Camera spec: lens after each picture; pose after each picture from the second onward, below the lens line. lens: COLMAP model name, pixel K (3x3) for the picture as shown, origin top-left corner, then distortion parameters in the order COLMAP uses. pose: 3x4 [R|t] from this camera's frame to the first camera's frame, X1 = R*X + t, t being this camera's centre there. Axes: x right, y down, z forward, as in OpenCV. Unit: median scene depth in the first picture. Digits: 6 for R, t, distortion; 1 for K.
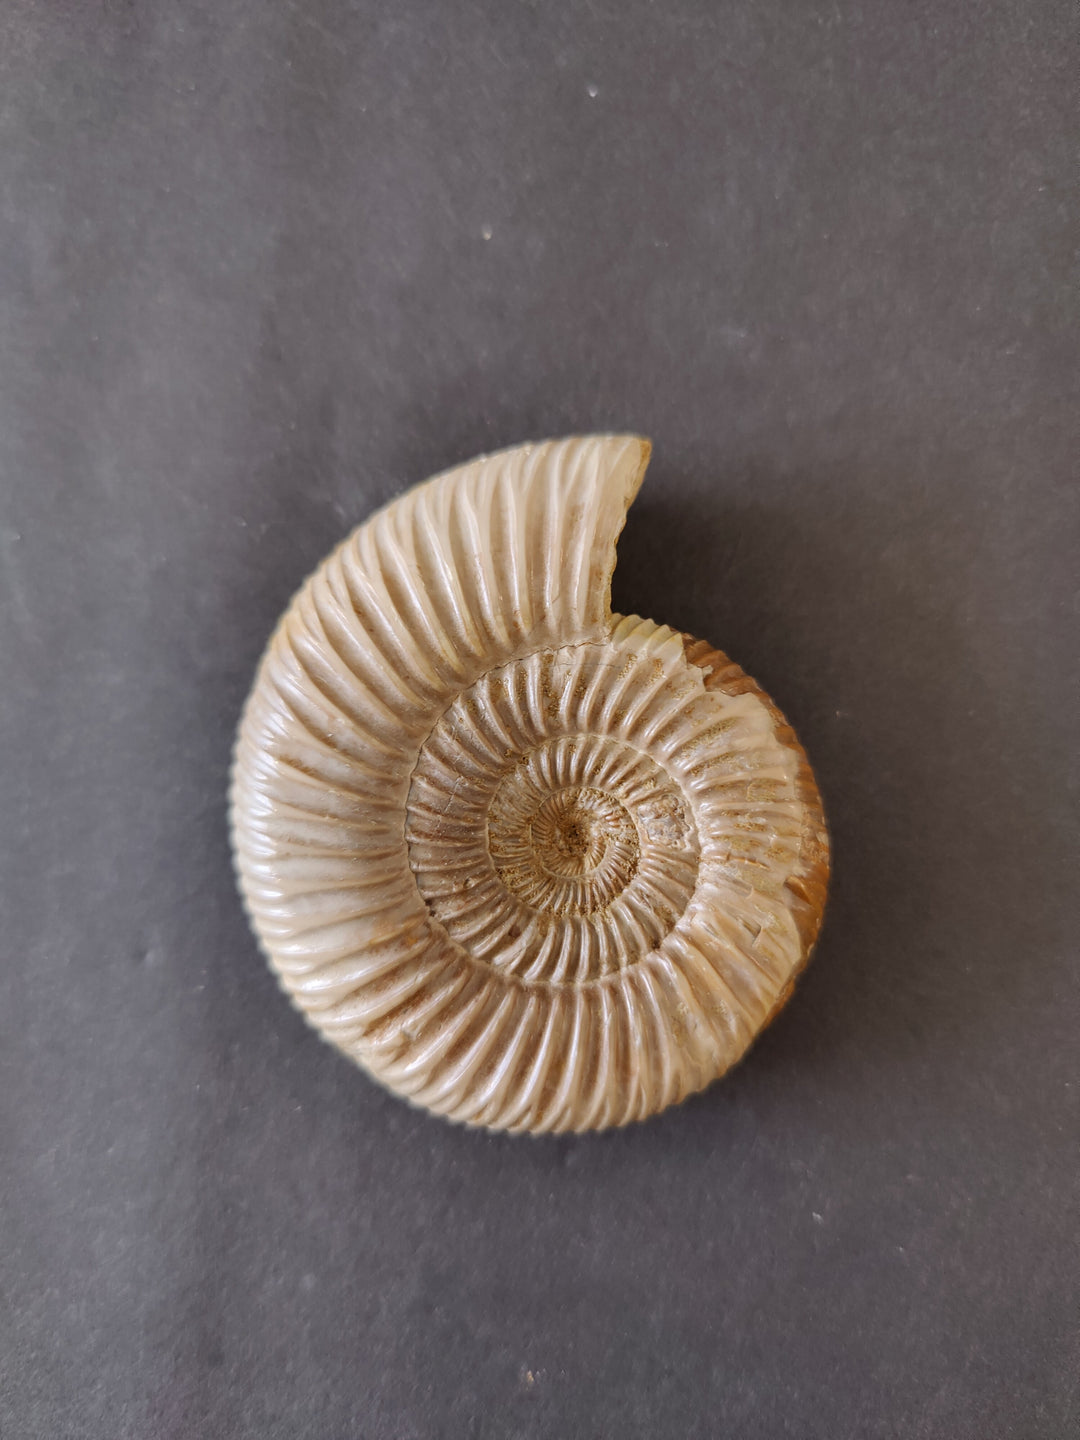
lens RADIAL K [[561.9, 0, 555.6], [0, 561.9, 740.2], [0, 0, 1]] dist [-0.030249, -0.000362]
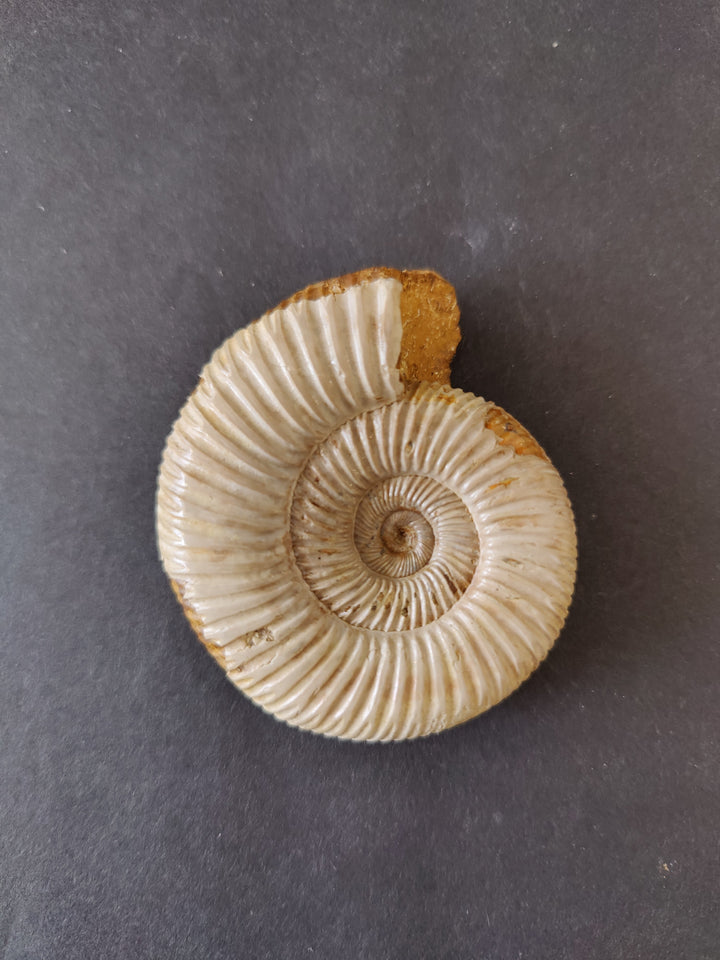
lens RADIAL K [[398.0, 0, 360.9], [0, 398.0, 499.4], [0, 0, 1]] dist [-0.031977, -0.000605]
pose [[0.996992, -0.077443, 0.003190, -0.731288], [0.077454, 0.996990, -0.003510, 0.202312], [-0.002908, 0.003747, 0.999989, 0.051348]]
